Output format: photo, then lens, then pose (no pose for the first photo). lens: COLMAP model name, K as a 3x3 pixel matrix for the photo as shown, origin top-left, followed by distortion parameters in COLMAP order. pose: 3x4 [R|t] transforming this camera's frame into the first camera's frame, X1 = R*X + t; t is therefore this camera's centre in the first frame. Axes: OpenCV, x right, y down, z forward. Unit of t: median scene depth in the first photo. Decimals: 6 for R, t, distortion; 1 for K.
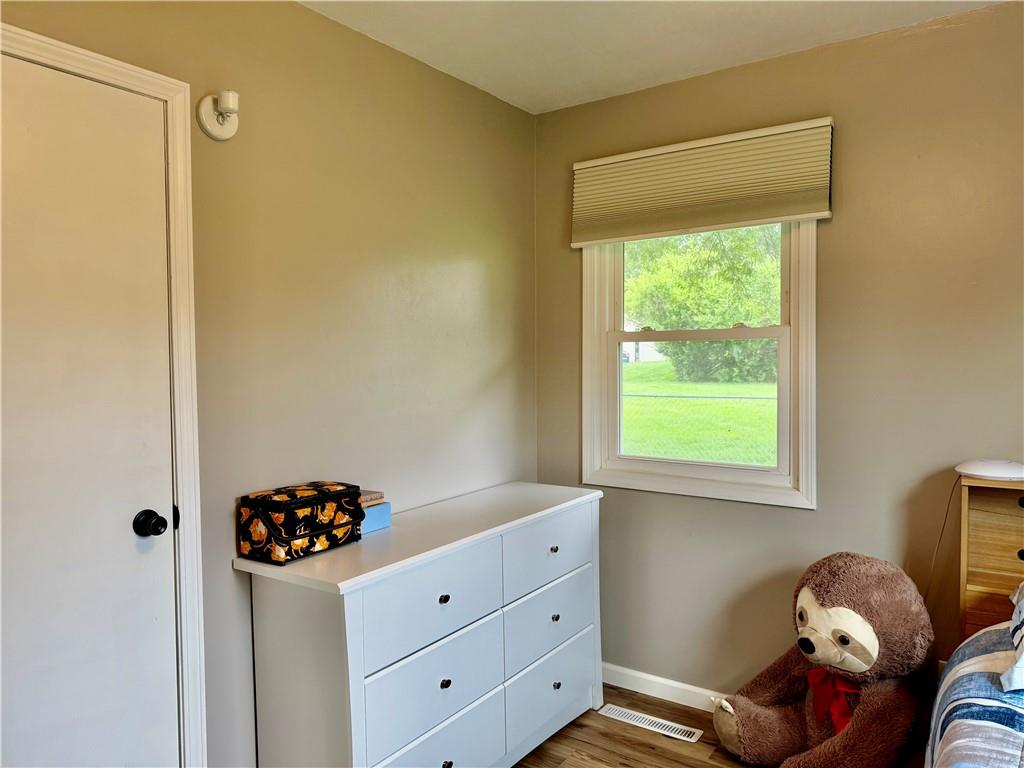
lens RADIAL K [[723.7, 0, 509.4], [0, 723.7, 387.2], [0, 0, 1]] dist [0.071051, -0.073134]
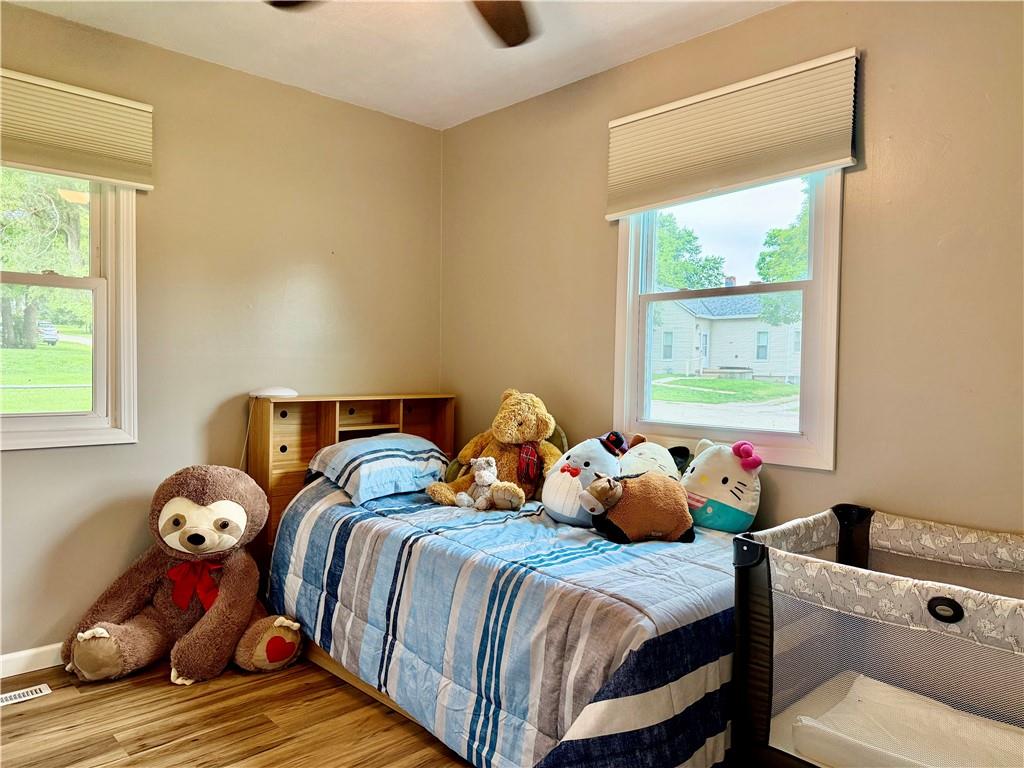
lens RADIAL K [[723.7, 0, 509.4], [0, 723.7, 387.2], [0, 0, 1]] dist [0.071051, -0.073134]
pose [[0.200122, -0.015126, 0.979654, -0.608507], [0.021670, 0.999705, 0.011009, 0.083349], [-0.979531, 0.019026, 0.200390, 0.207329]]
